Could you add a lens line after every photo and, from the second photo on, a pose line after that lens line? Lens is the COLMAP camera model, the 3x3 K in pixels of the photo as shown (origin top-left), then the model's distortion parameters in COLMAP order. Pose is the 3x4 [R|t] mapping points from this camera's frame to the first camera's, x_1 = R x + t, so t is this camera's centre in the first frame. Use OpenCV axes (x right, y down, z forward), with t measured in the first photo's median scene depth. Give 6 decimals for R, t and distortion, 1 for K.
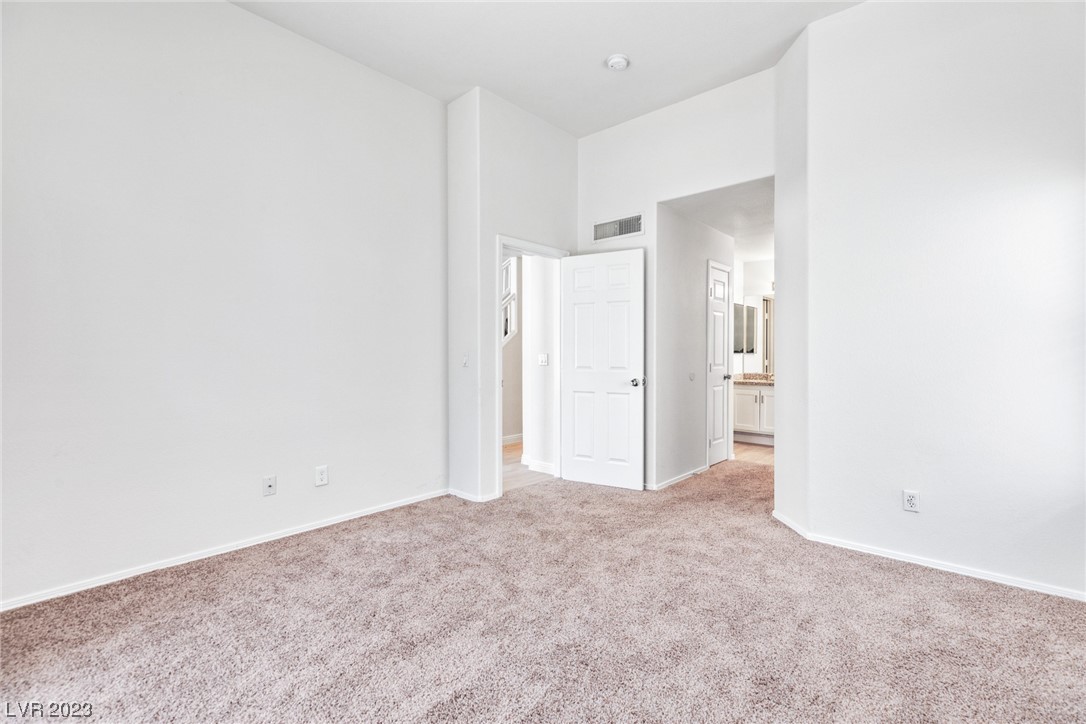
lens RADIAL K [[492.3, 0, 545.5], [0, 492.3, 352.1], [0, 0, 1]] dist [0.003001, -0.000068]
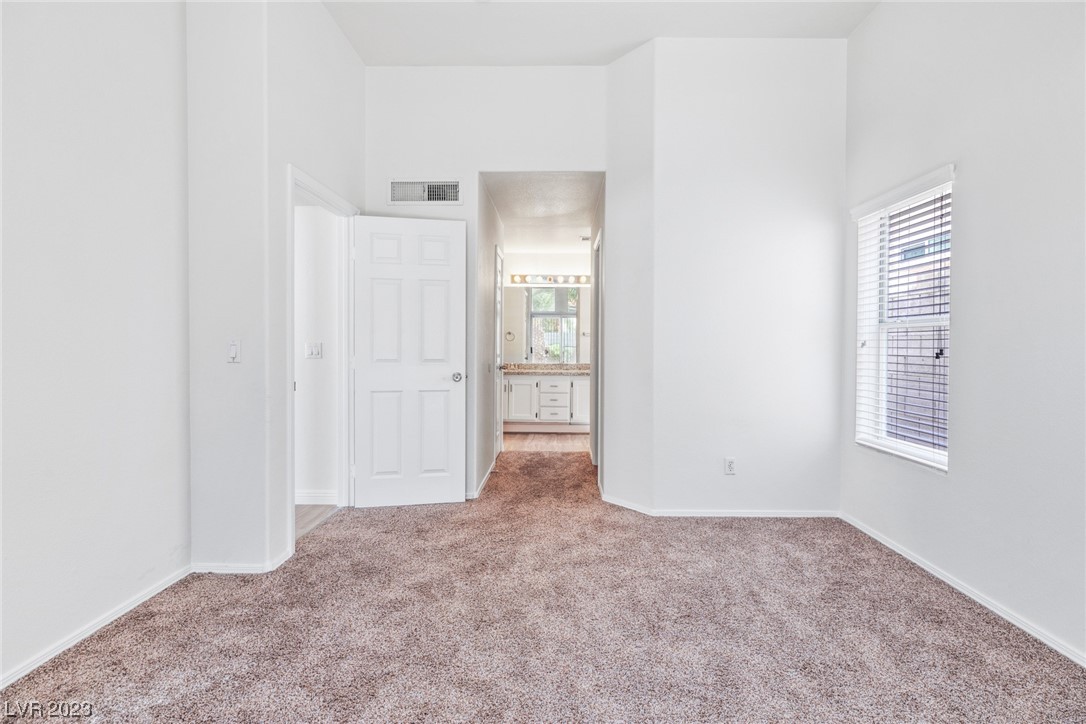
lens RADIAL K [[492.3, 0, 545.5], [0, 492.3, 352.1], [0, 0, 1]] dist [0.003001, -0.000068]
pose [[0.750997, -0.005237, 0.660285, -0.299877], [-0.008787, 0.999801, 0.017924, 0.001023], [-0.660247, -0.019263, 0.750801, 0.289311]]
